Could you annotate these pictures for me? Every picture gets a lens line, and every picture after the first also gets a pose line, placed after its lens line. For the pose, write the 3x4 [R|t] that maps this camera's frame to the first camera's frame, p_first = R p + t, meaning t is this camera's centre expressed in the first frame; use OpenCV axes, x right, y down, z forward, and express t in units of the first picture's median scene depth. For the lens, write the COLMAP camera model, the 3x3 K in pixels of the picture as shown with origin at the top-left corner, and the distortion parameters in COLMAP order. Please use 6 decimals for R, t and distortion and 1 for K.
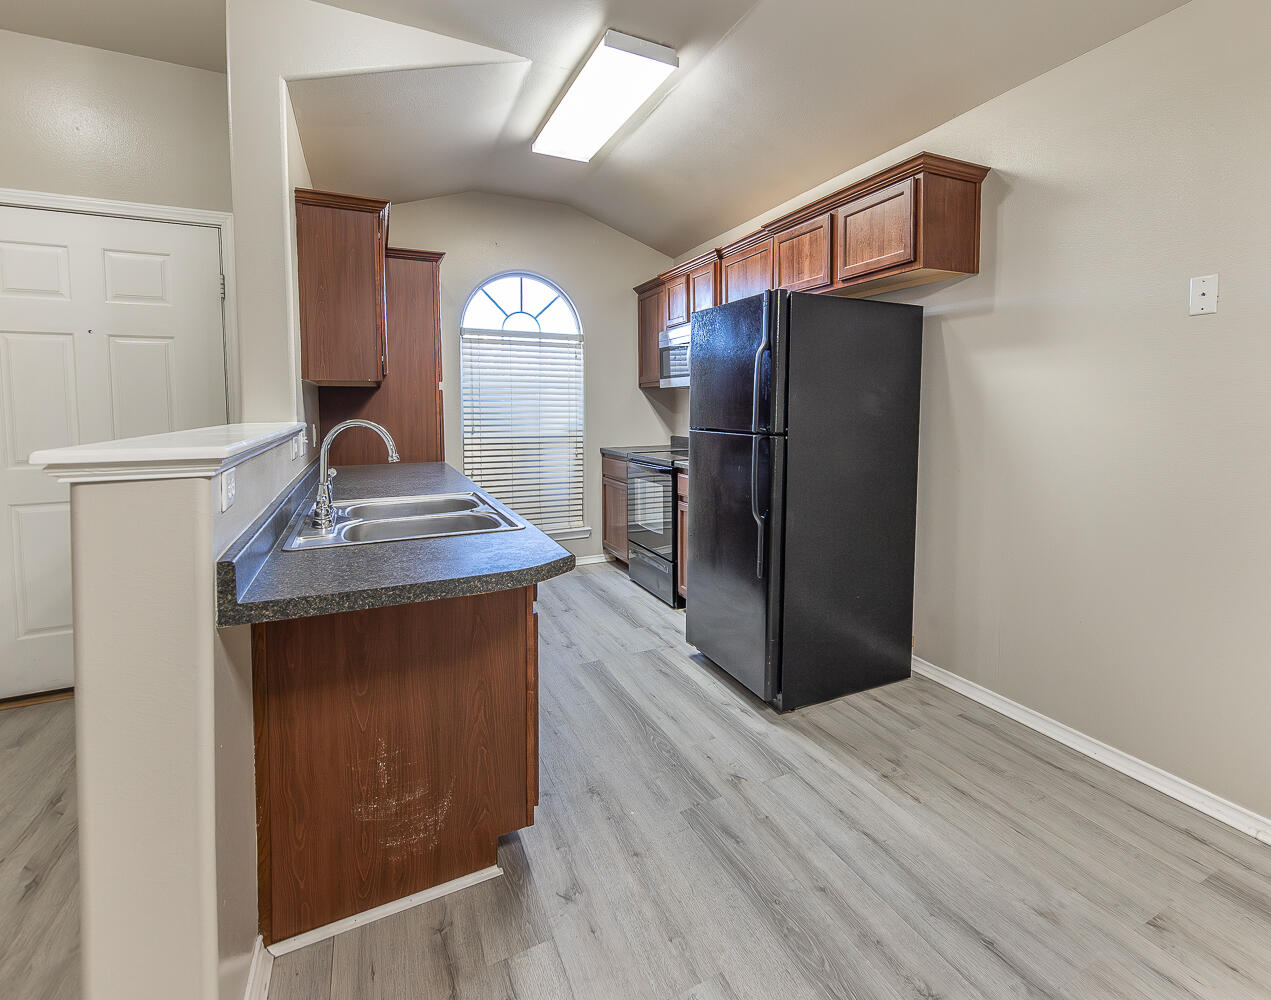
lens RADIAL K [[607.3, 0, 708.7], [0, 607.3, 430.3], [0, 0, 1]] dist [0.000949, 0.000418]
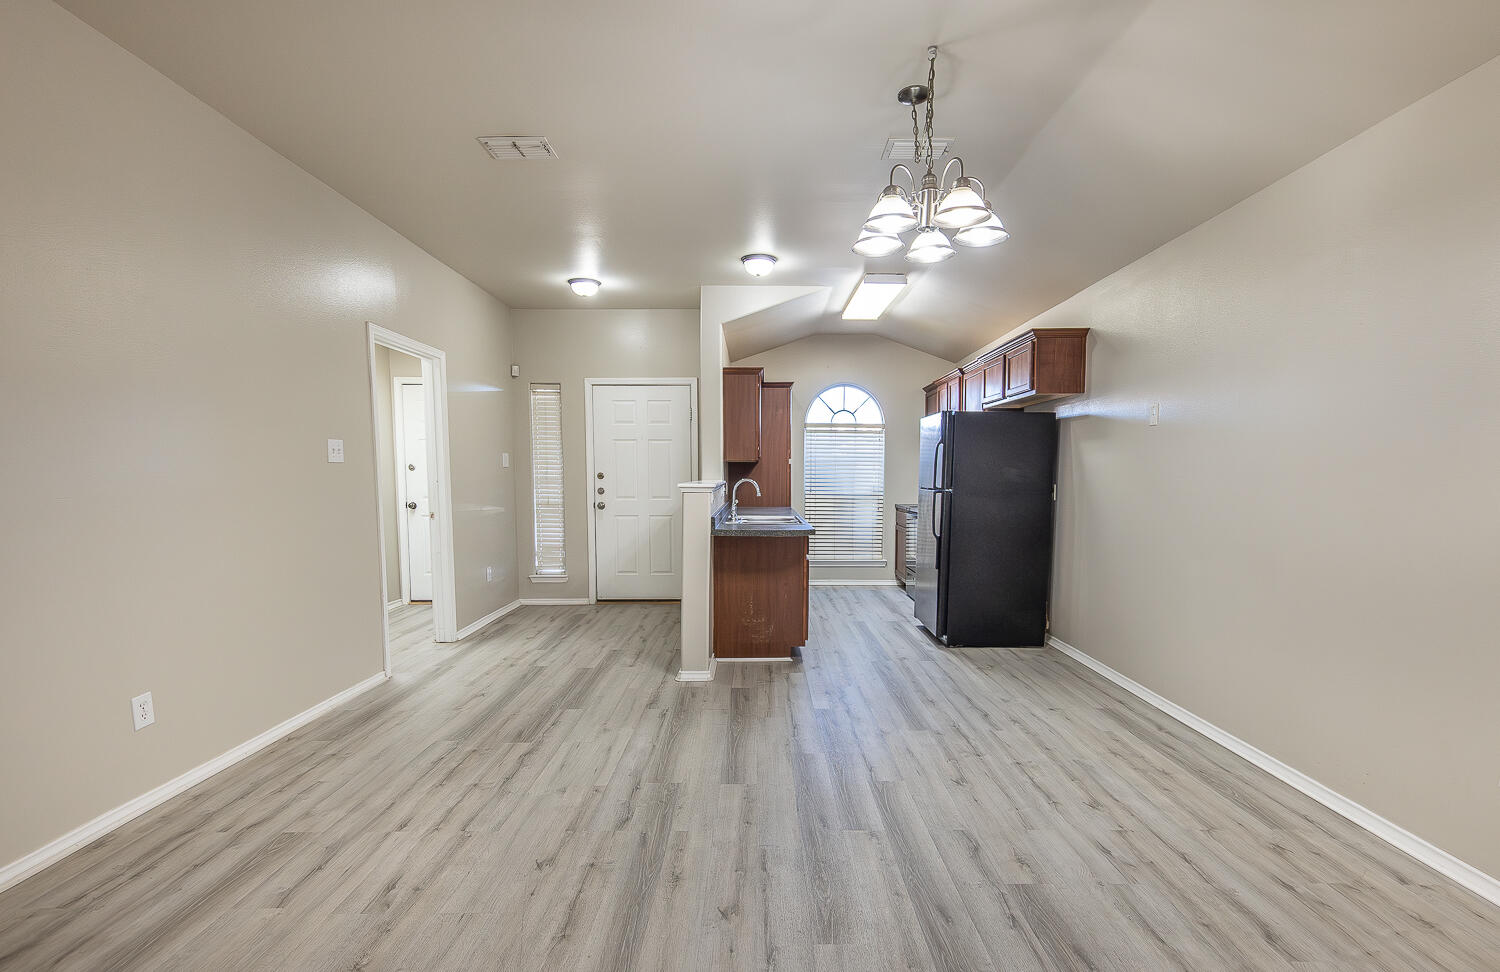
lens RADIAL K [[671.9, 0, 778.7], [0, 671.9, 528.1], [0, 0, 1]] dist [0.021181, -0.000260]
pose [[0.889046, 0.045445, -0.455557, 0.341022], [-0.027724, 0.998579, 0.045510, 0.024137], [0.456978, -0.027830, 0.889043, -0.591753]]
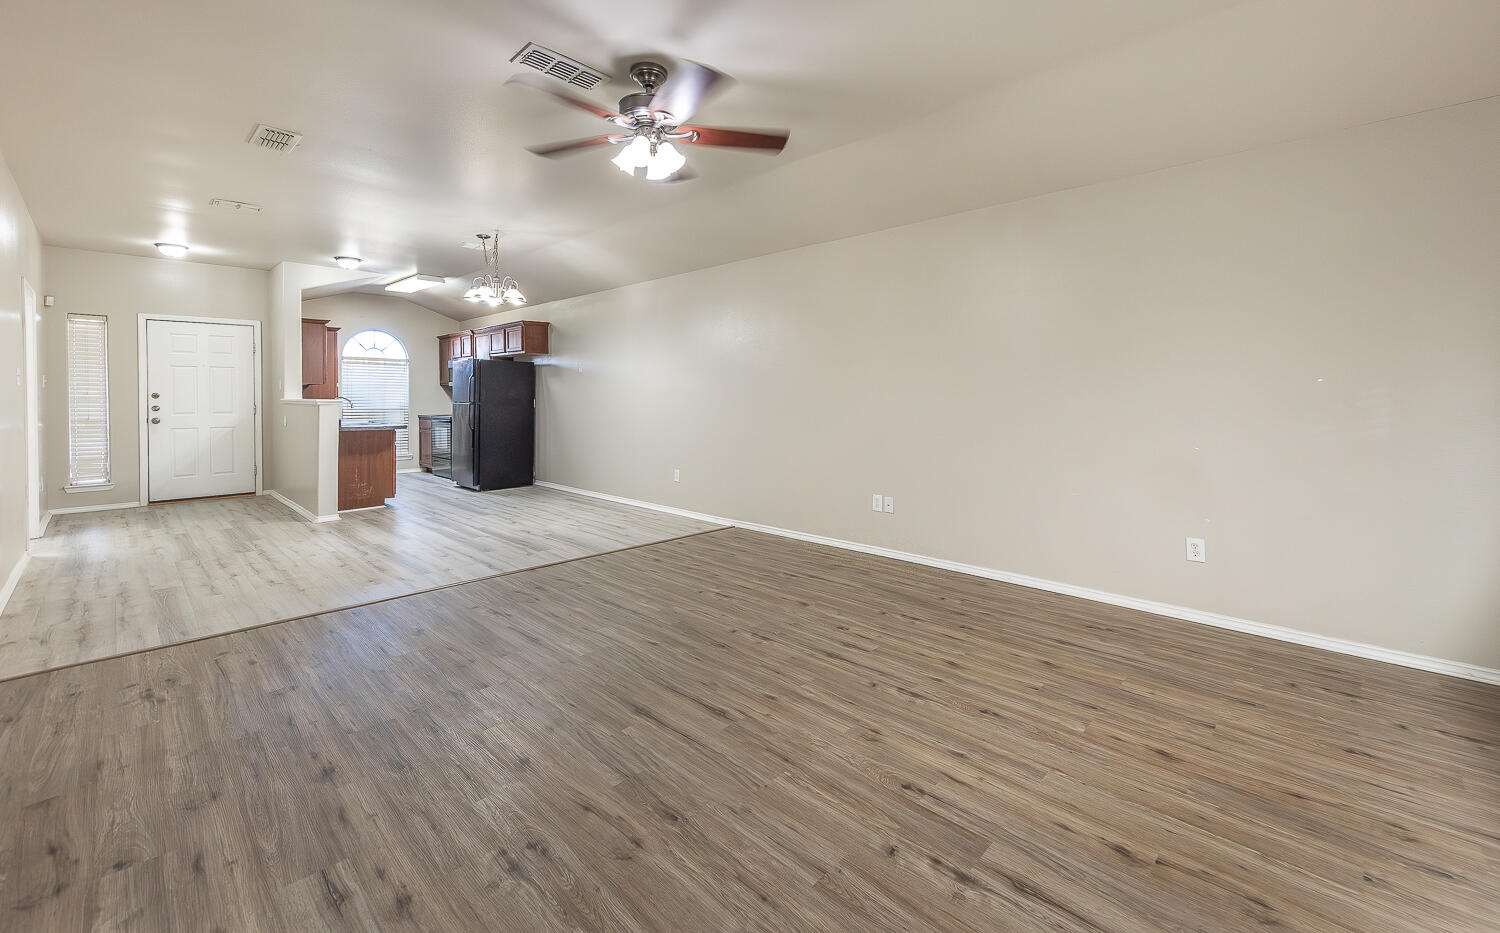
lens RADIAL K [[616.5, 0, 773.5], [0, 616.5, 407.5], [0, 0, 1]] dist [-0.002777, -0.000757]
pose [[0.944662, 0.000629, 0.328045, 0.307764], [0.007423, 0.999701, -0.023293, 0.069698], [-0.327962, 0.024439, 0.944375, -1.524353]]
